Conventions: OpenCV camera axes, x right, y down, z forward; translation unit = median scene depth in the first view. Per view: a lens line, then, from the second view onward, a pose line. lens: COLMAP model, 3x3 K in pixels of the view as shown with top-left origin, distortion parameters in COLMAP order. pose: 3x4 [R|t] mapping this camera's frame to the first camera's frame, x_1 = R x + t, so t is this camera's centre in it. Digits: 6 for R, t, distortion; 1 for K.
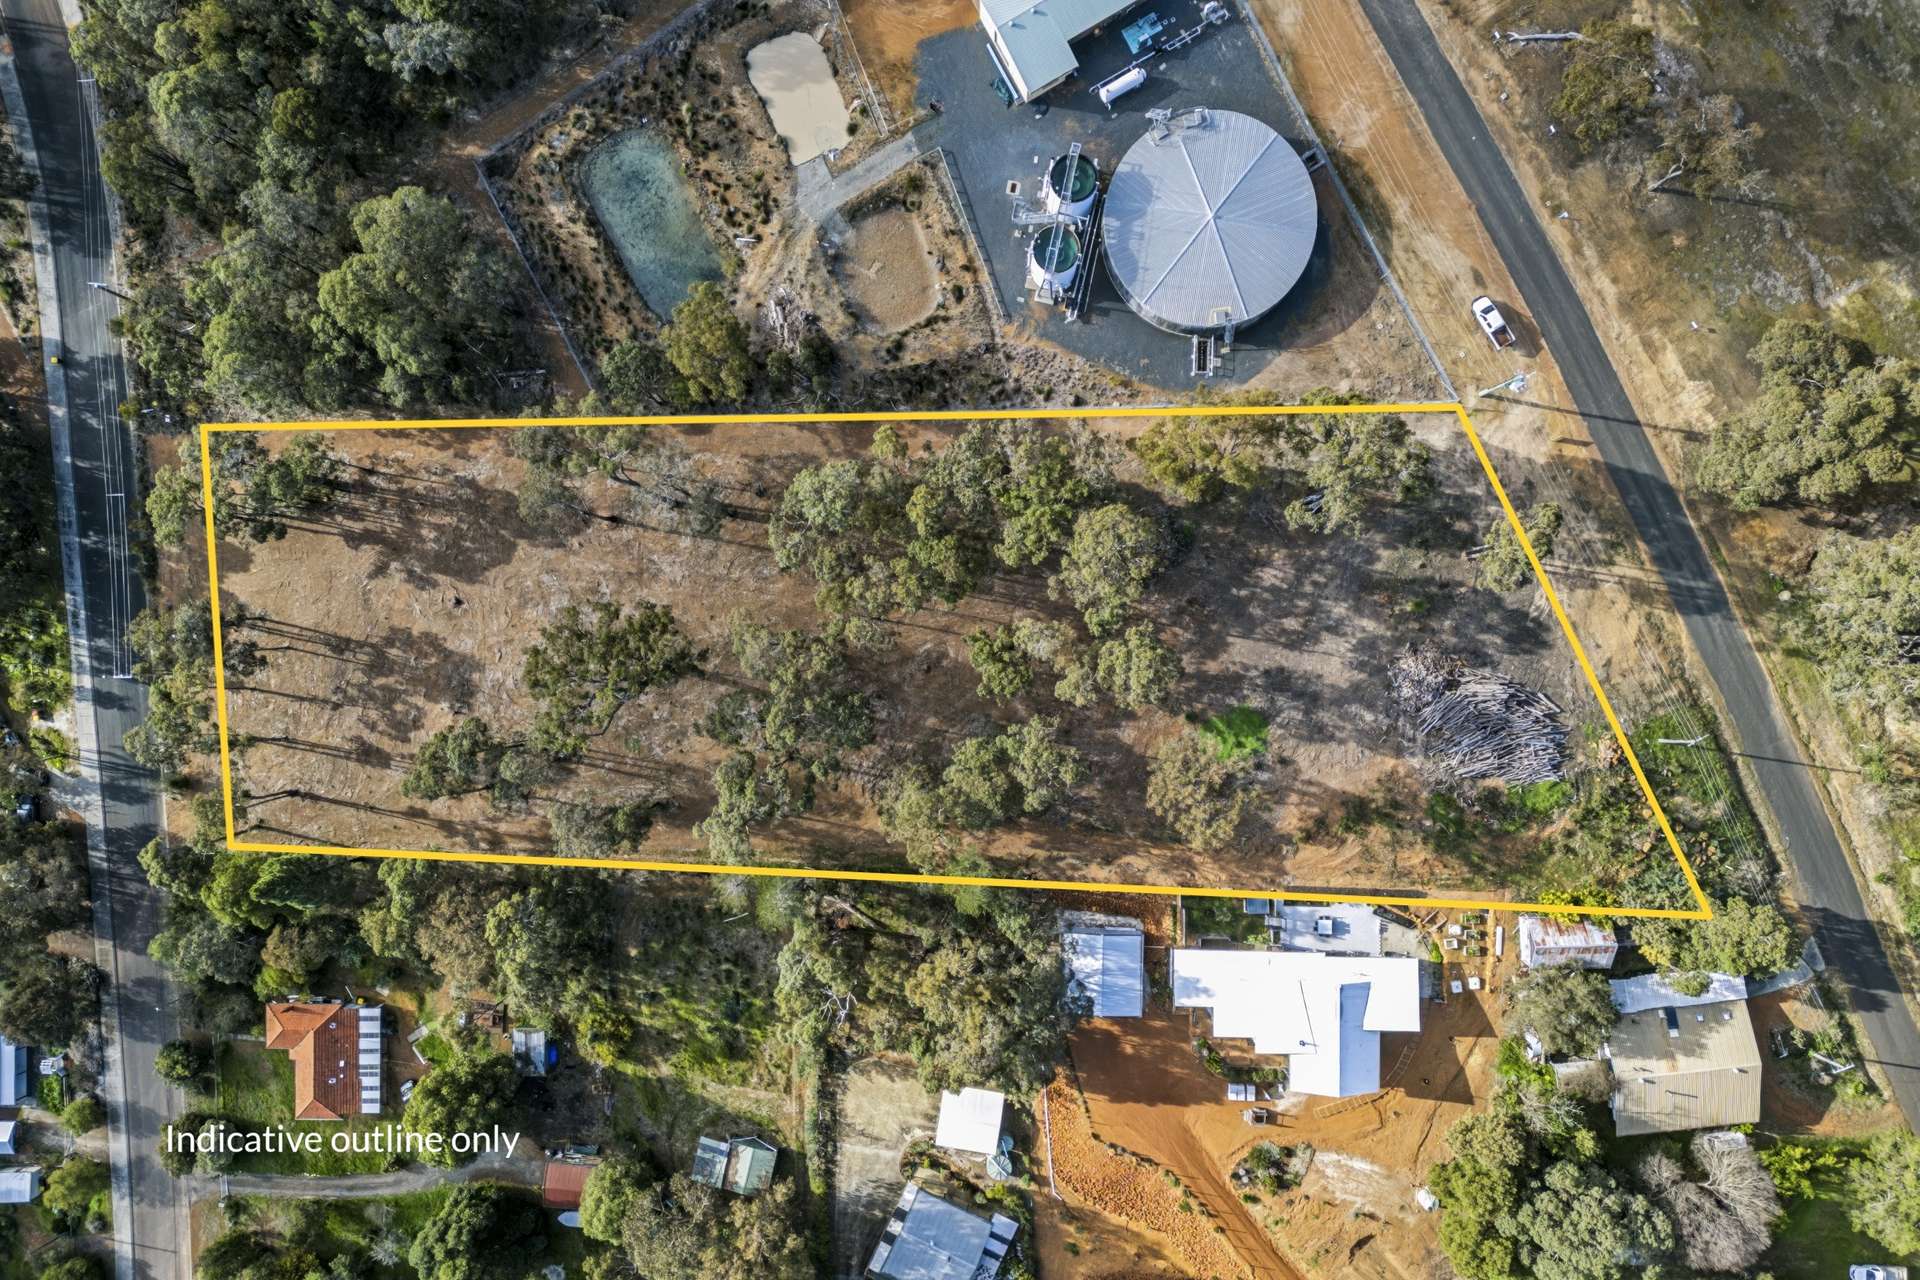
lens RADIAL K [[1326.6, 0, 960.0], [0, 1326.6, 640.0], [0, 0, 1]] dist [0.001875, -0.000636]
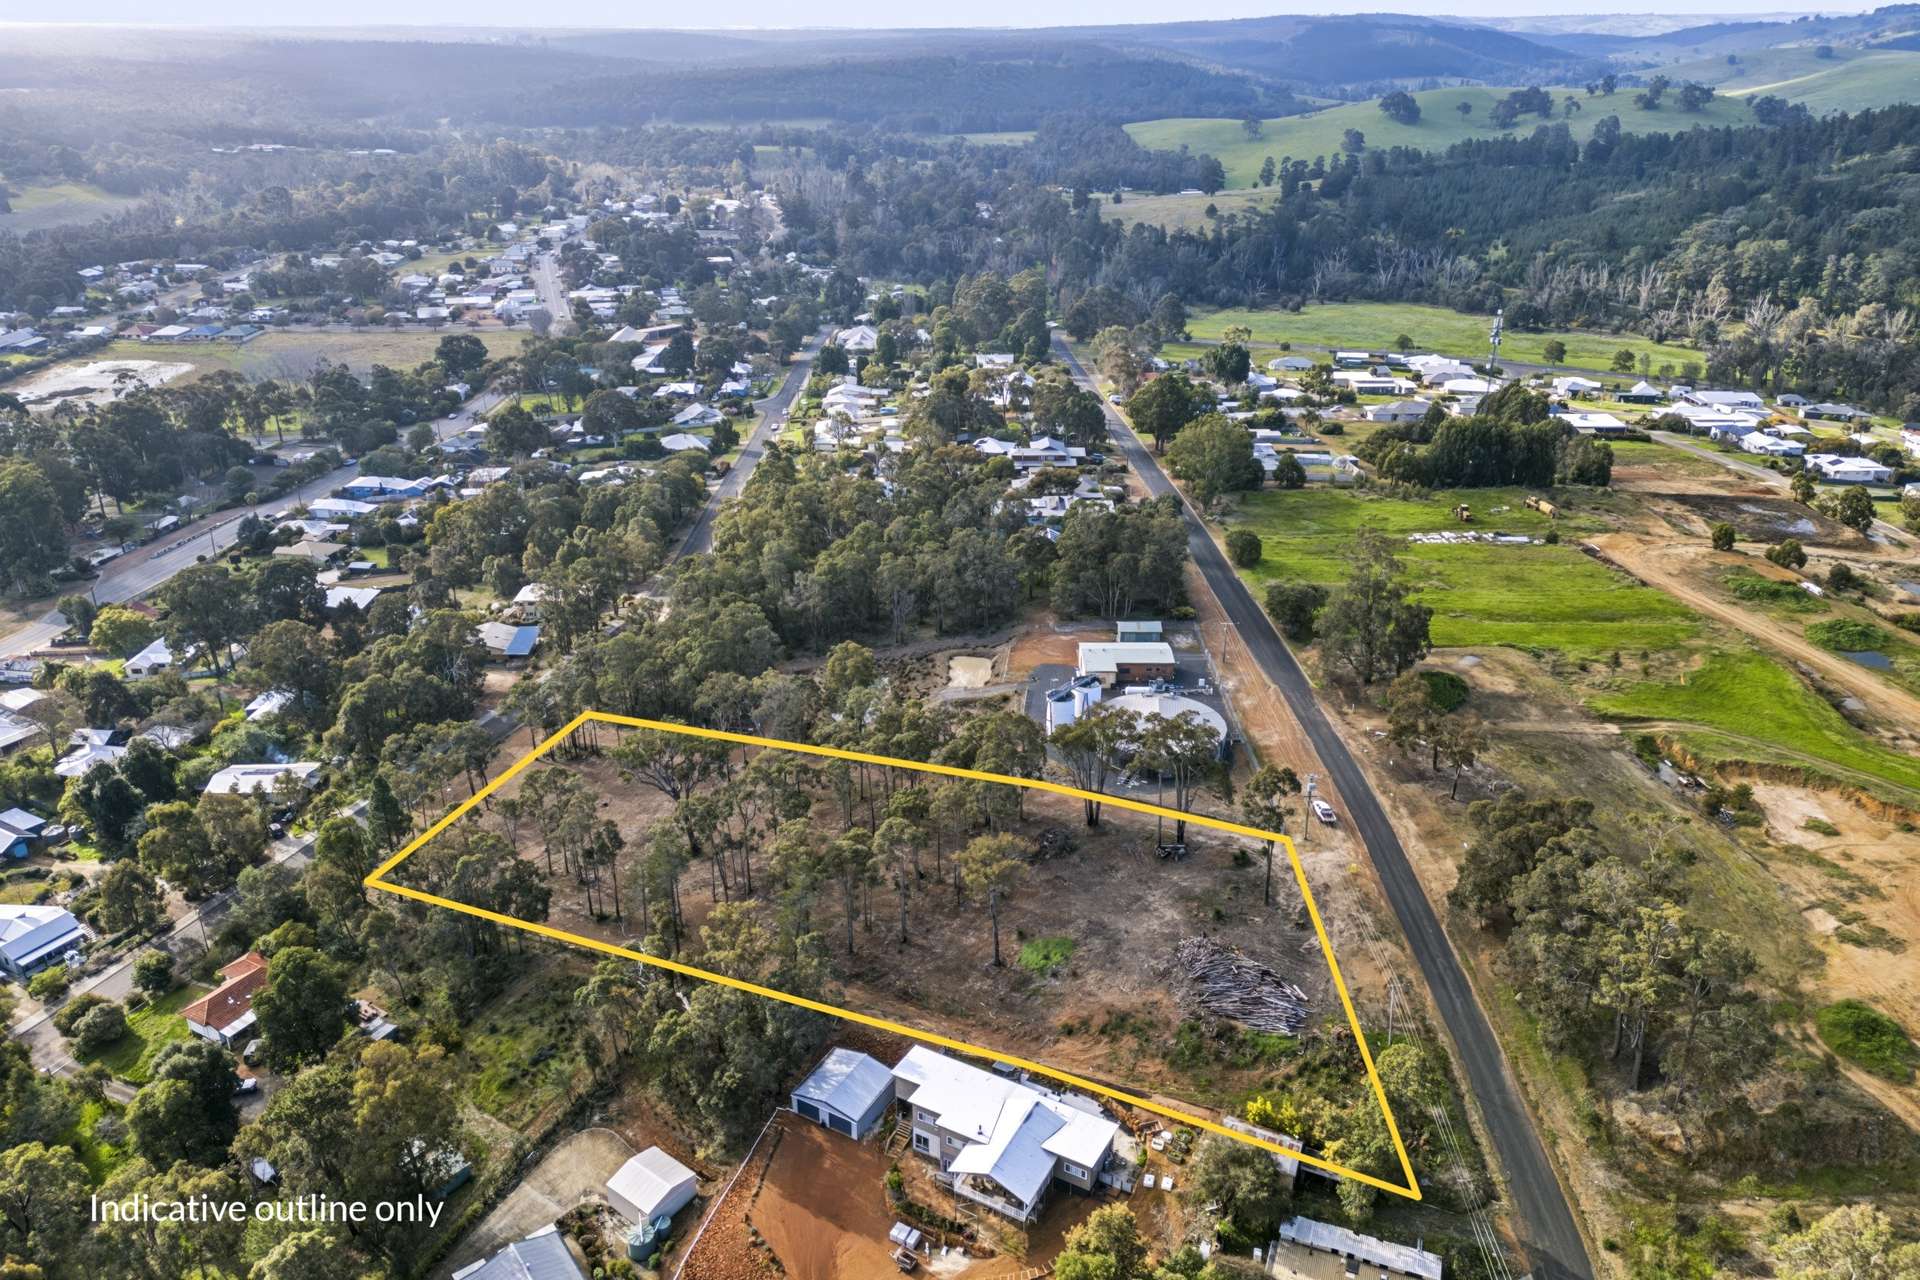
lens RADIAL K [[1326.6, 0, 960.0], [0, 1326.6, 640.0], [0, 0, 1]] dist [0.001875, -0.000636]
pose [[0.881449, 0.226663, -0.414332, 0.585312], [-0.470088, 0.336679, -0.815883, 1.024415], [-0.045434, 0.913932, 0.403317, 0.254212]]
